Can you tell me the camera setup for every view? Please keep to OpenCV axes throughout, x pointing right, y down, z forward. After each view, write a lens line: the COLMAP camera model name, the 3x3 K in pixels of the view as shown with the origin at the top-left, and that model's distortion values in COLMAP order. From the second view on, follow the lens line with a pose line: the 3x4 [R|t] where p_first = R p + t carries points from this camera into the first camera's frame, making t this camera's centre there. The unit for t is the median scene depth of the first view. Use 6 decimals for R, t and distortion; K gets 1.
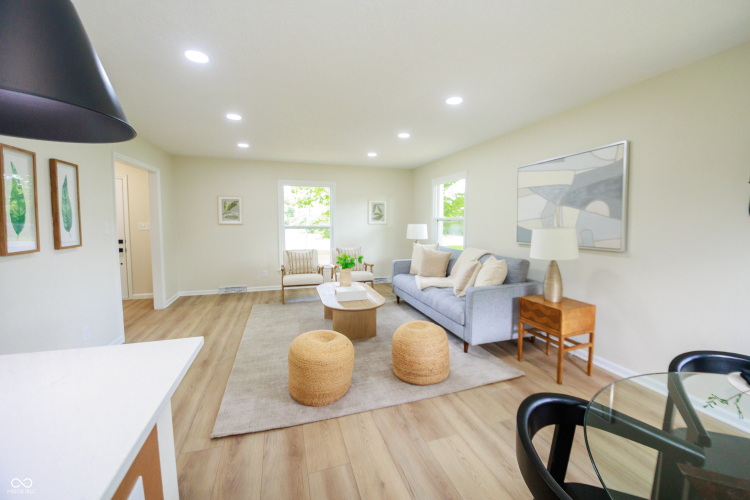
lens RADIAL K [[301.5, 0, 375.9], [0, 301.5, 242.3], [0, 0, 1]] dist [-0.022879, -0.000280]
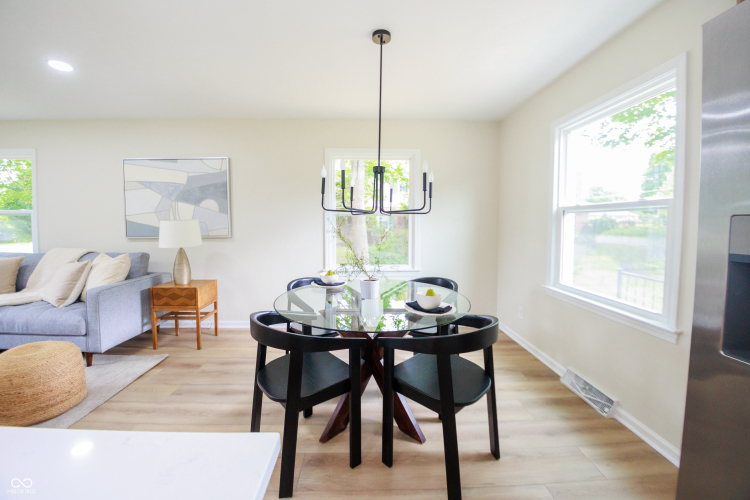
lens RADIAL K [[301.5, 0, 373.9], [0, 301.5, 246.1], [0, 0, 1]] dist [-0.022879, -0.000280]
pose [[0.286512, -0.068442, 0.955629, -0.271408], [0.062016, 0.996678, 0.052789, 0.034233], [-0.956067, 0.044139, 0.289805, -0.039900]]
